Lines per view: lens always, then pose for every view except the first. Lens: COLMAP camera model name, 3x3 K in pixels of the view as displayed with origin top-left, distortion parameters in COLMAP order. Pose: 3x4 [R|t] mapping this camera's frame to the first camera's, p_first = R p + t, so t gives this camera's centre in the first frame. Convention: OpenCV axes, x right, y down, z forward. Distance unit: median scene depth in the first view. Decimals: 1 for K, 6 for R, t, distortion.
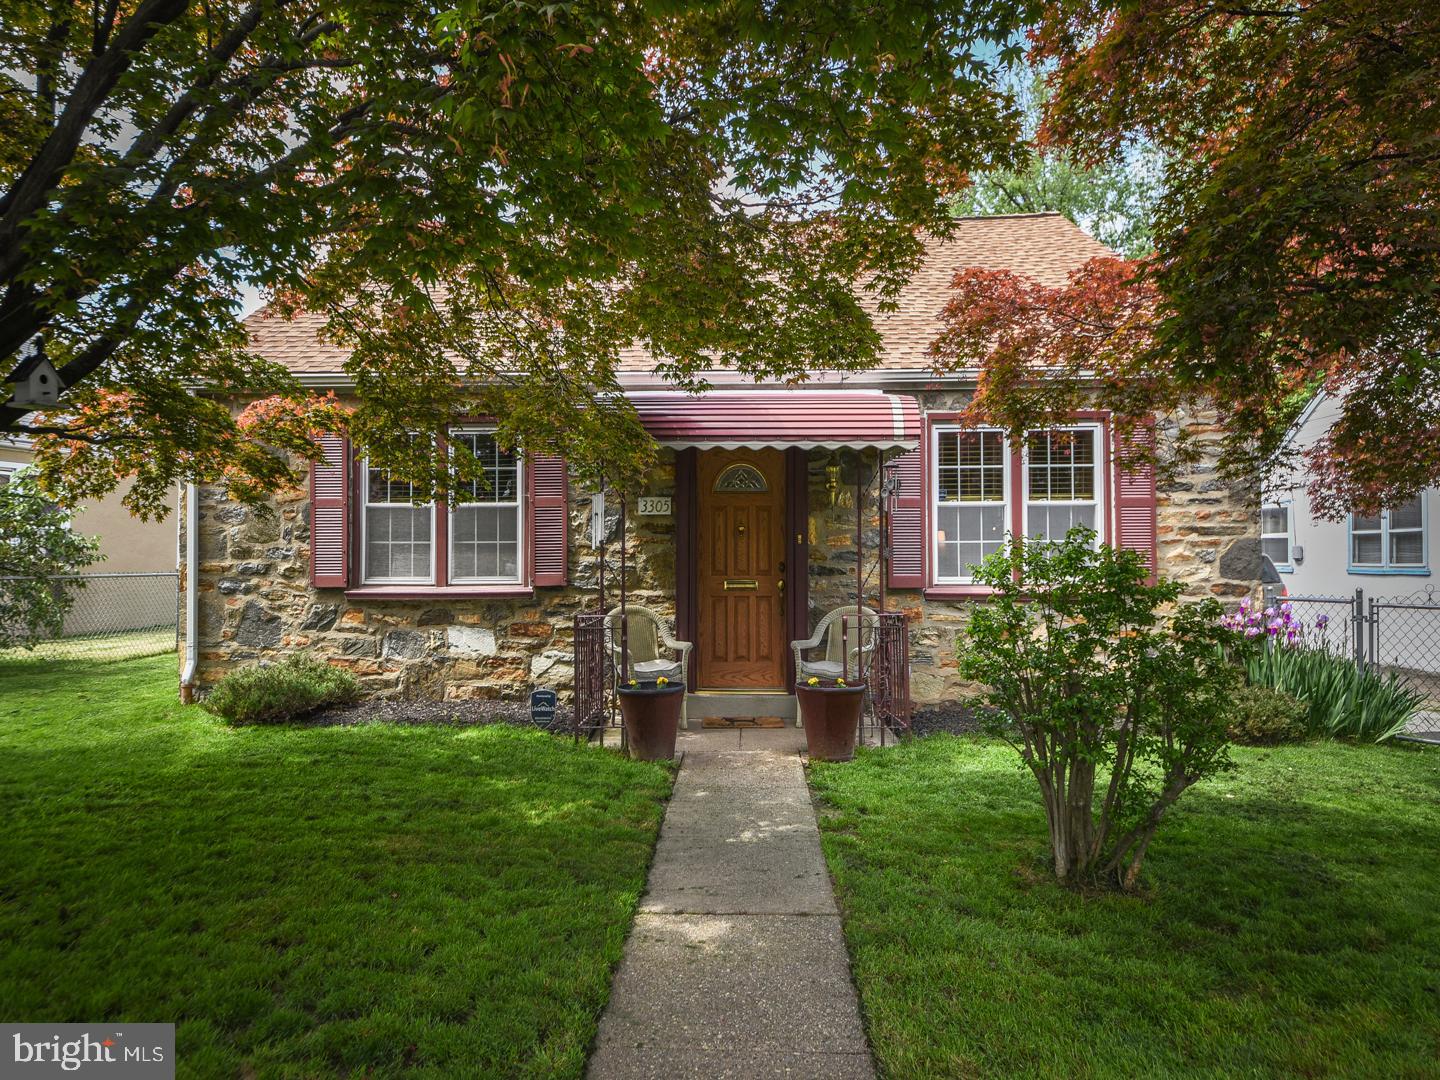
lens RADIAL K [[877.8, 0, 708.7], [0, 877.8, 530.6], [0, 0, 1]] dist [0.026804, -0.008370]
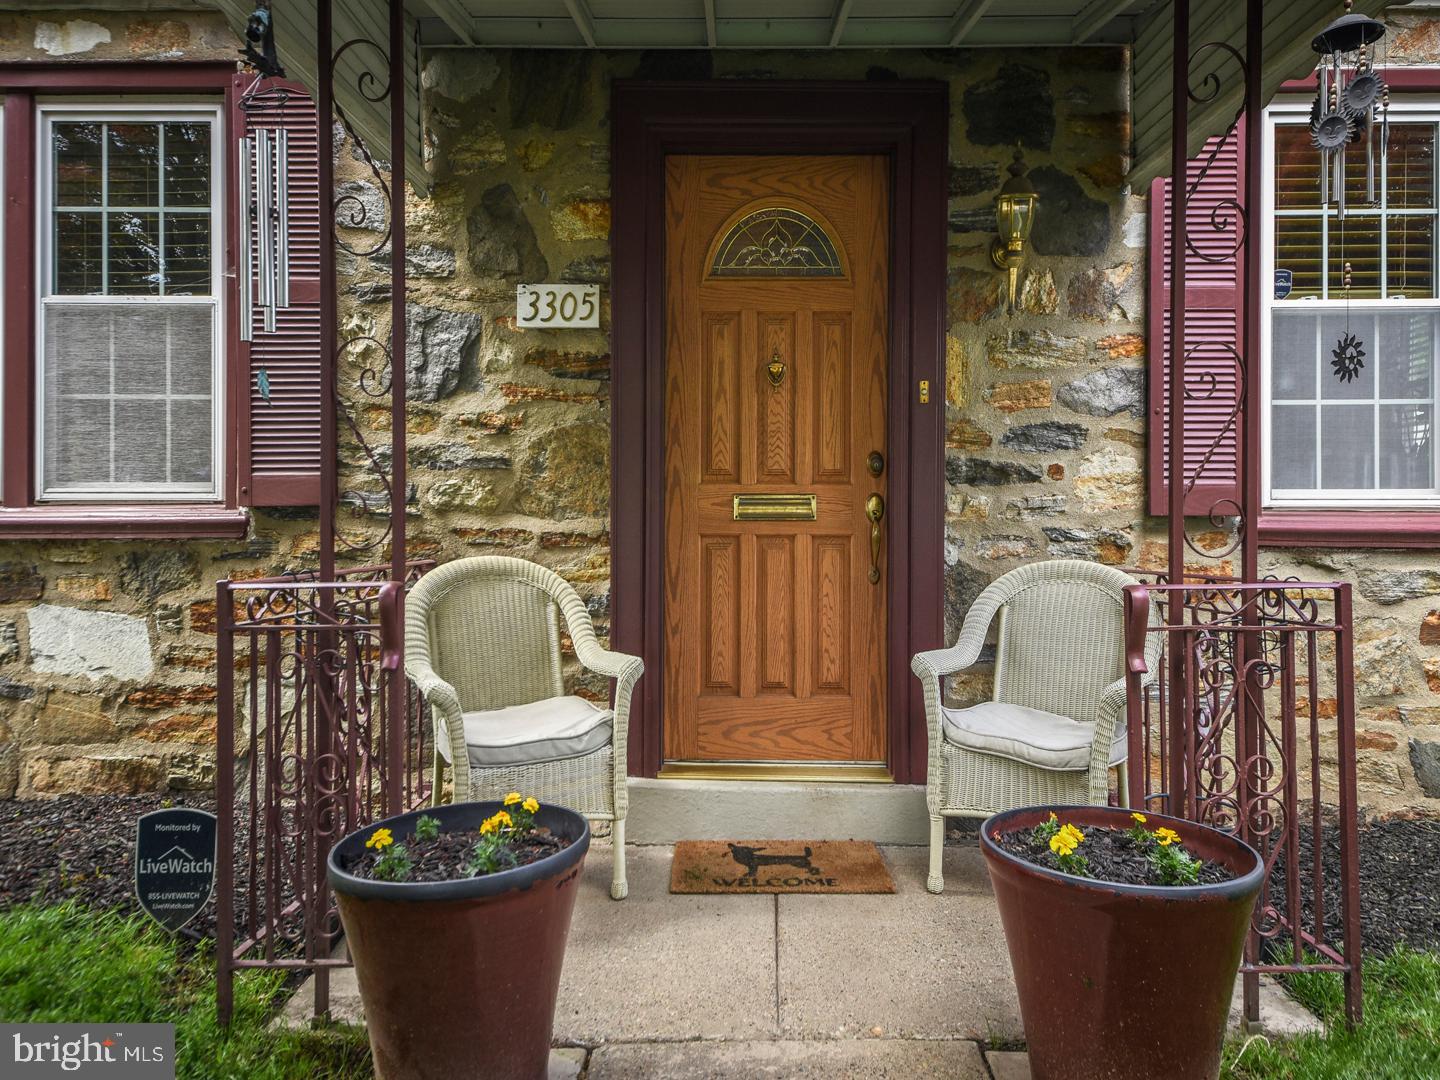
lens RADIAL K [[959.9, 0, 745.2], [0, 959.9, 502.2], [0, 0, 1]] dist [0.026864, -0.000586]
pose [[0.999788, 0.006734, 0.019449, 0.014948], [-0.007122, 0.999776, 0.019932, 0.051410], [-0.019311, -0.020067, 0.999612, 0.564326]]
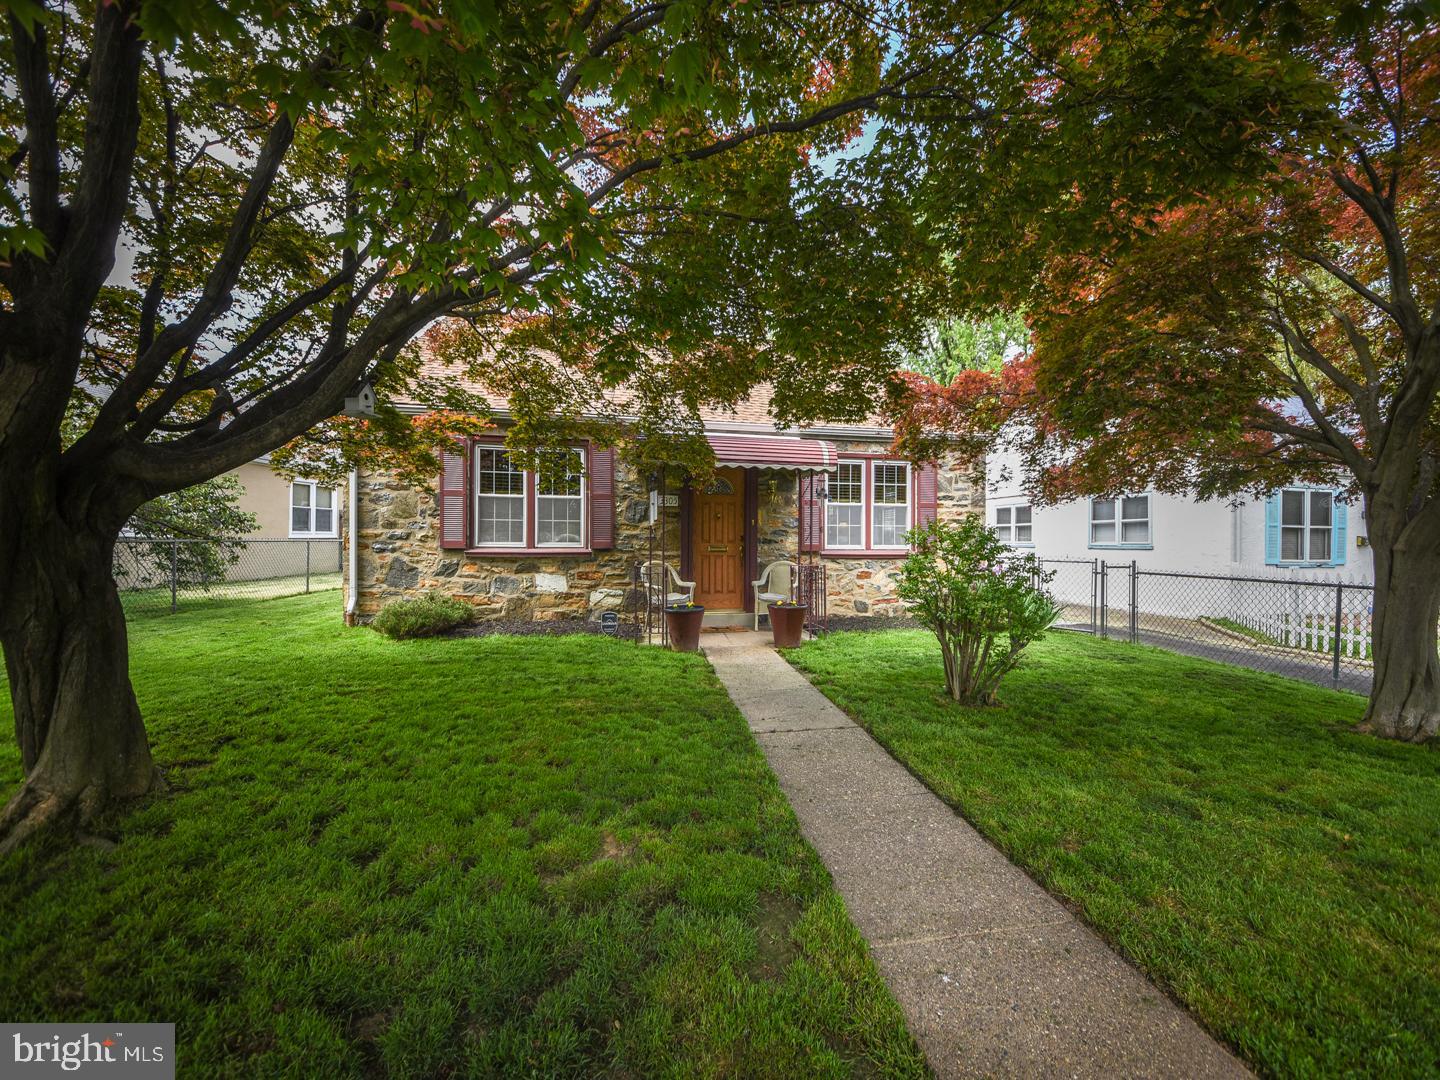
lens RADIAL K [[529.3, 0, 707.1], [0, 529.3, 535.6], [0, 0, 1]] dist [0.012463, -0.005795]
pose [[0.976004, 0.012697, 0.217380, -0.205509], [-0.017939, 0.999593, 0.022160, 0.014586], [-0.217010, -0.025528, 0.975835, 0.012061]]
